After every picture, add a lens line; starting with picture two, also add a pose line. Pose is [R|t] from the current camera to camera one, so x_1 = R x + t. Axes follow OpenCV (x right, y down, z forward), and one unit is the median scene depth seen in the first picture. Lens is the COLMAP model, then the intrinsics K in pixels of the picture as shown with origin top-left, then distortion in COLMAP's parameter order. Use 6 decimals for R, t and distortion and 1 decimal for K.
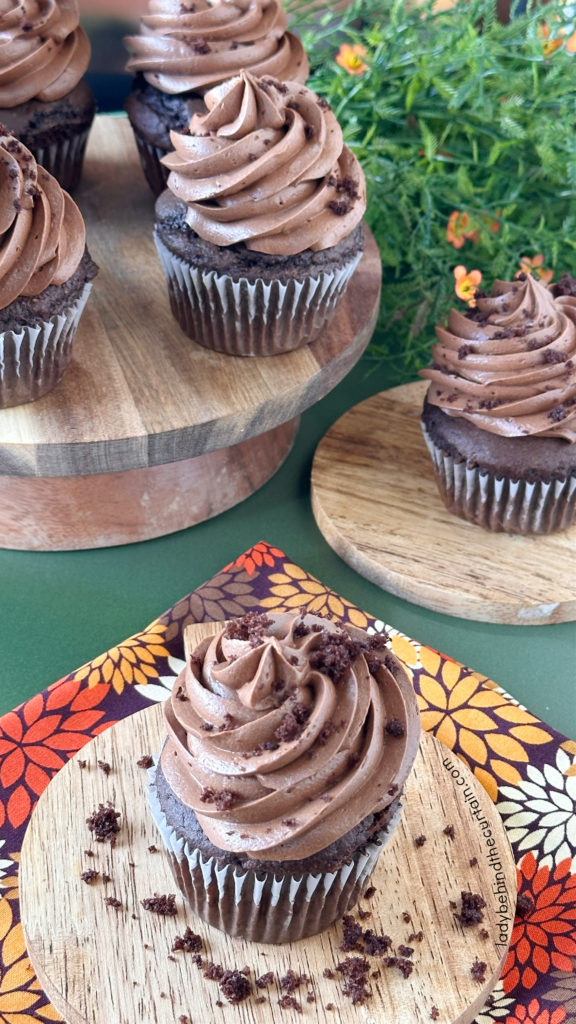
lens RADIAL K [[1625.5, 0, 281.3], [0, 1625.5, 513.7], [0, 0, 1]] dist [0.135162, 0.000000]
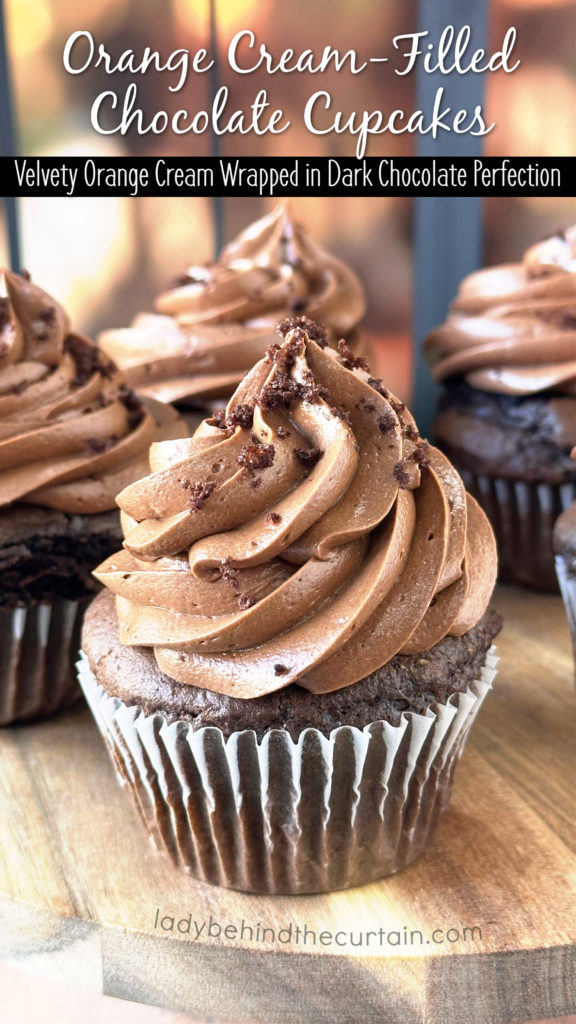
lens RADIAL K [[1625.5, 0, 278.1], [0, 1625.5, 511.6], [0, 0, 1]] dist [0.135162, 0.000000]
pose [[0.999226, -0.039329, -0.000653, -0.180203], [0.036731, 0.938913, -0.342188, -0.001028], [0.014071, 0.341900, 0.939631, 0.465341]]
